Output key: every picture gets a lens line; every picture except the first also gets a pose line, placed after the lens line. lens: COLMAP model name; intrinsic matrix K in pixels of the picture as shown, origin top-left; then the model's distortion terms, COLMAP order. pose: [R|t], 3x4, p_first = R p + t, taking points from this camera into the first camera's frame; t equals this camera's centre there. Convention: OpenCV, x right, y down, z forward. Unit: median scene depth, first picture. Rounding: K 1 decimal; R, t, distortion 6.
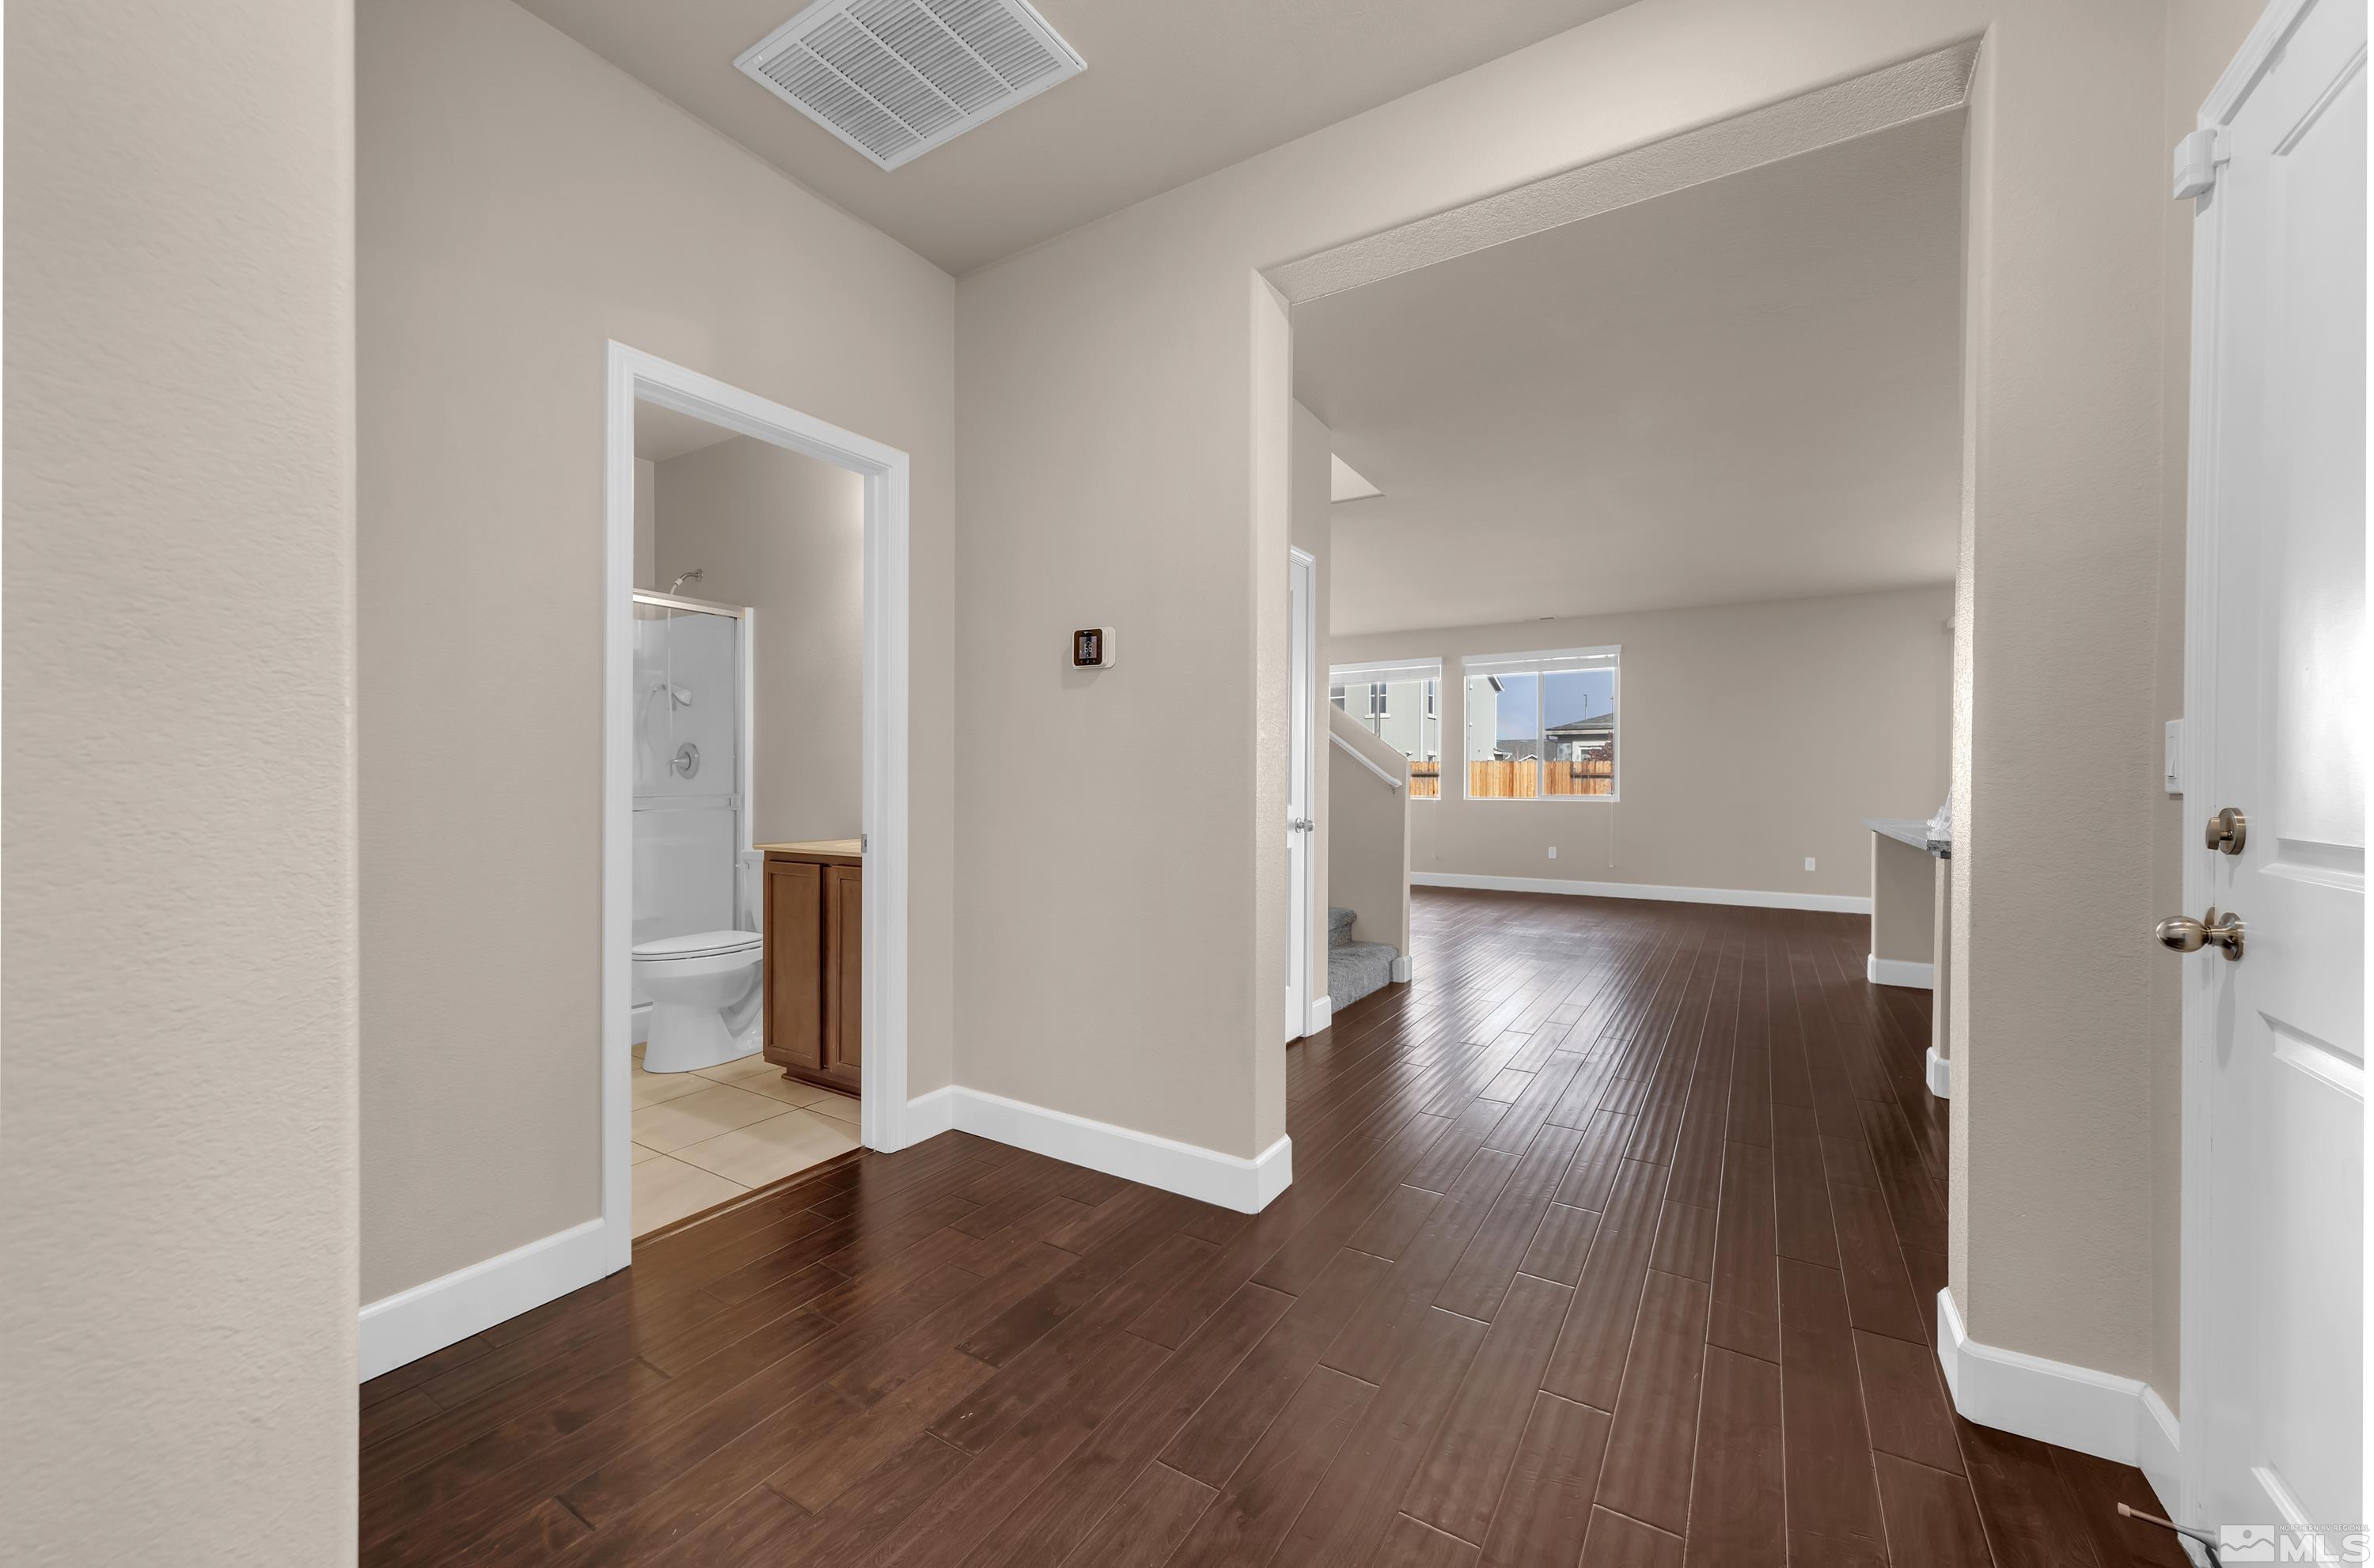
lens RADIAL K [[913.3, 0, 1193.2], [0, 913.3, 785.9], [0, 0, 1]] dist [0.000319, 0.000015]
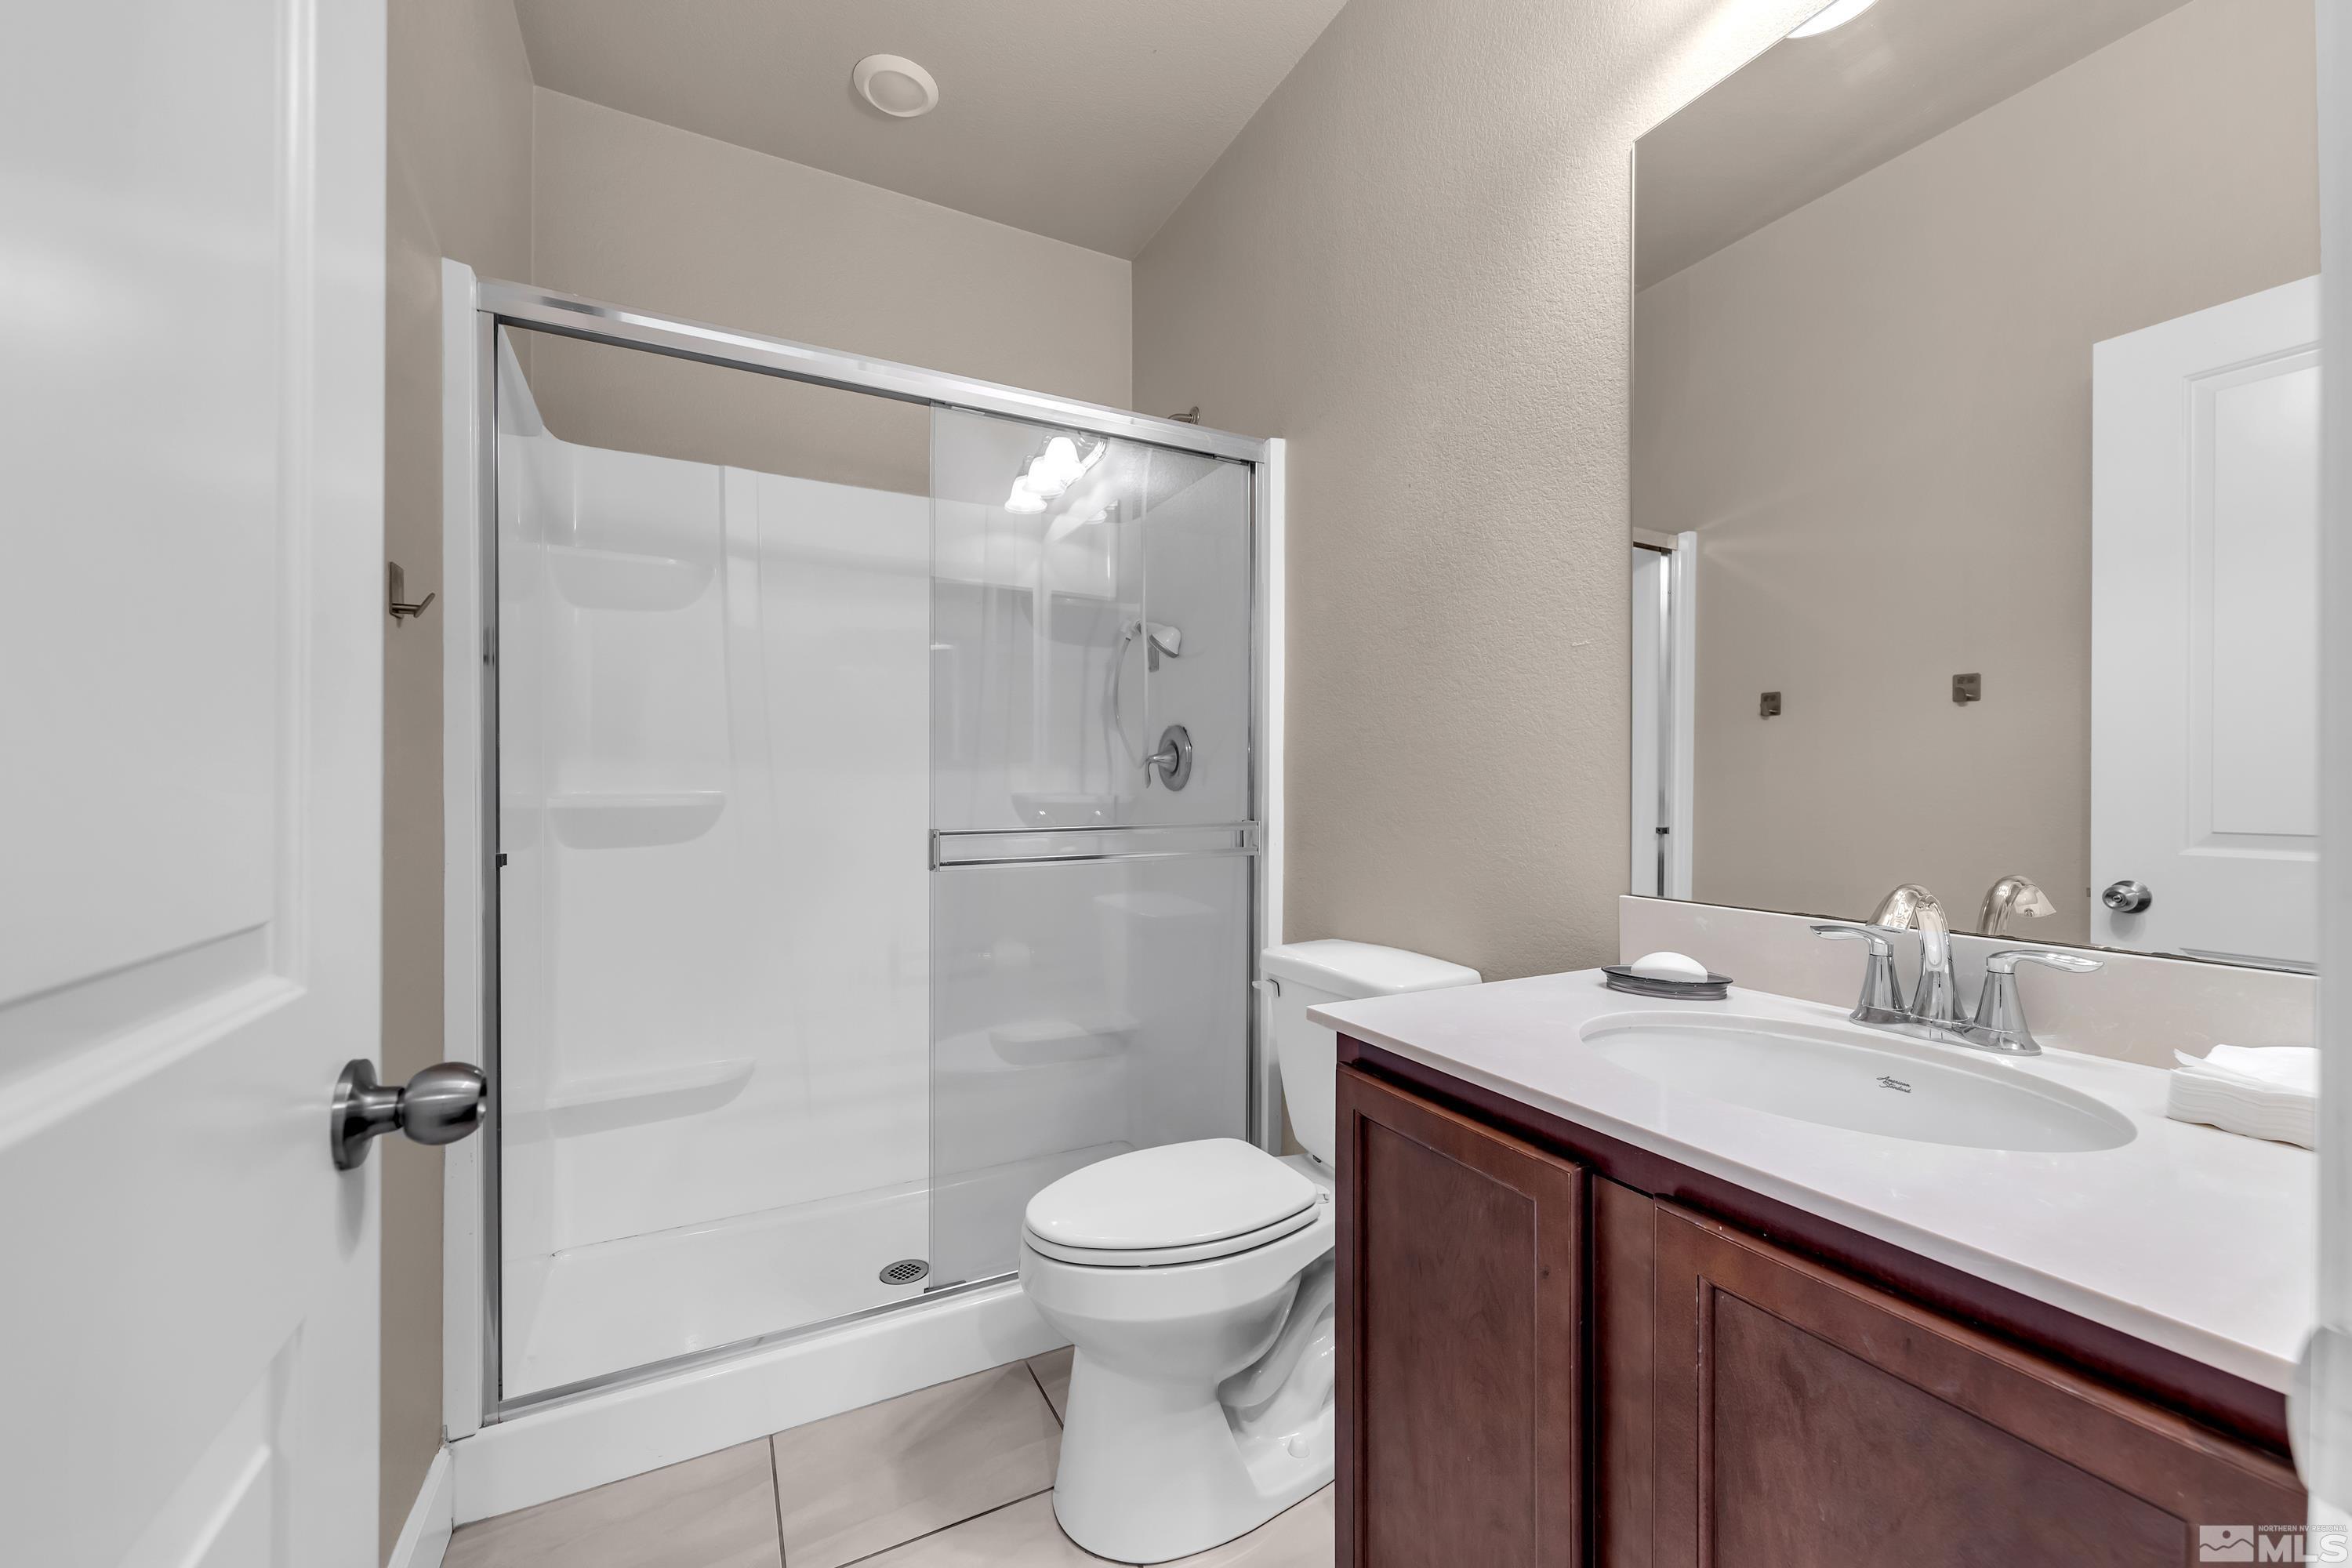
lens RADIAL K [[919.2, 0, 1179.9], [0, 919.2, 786.8], [0, 0, 1]] dist [-0.000834, -0.000014]
pose [[0.857465, -0.000237, -0.514542, -0.267837], [-0.002019, 0.999991, -0.003826, -0.007937], [0.514538, 0.004319, 0.857457, 0.532272]]
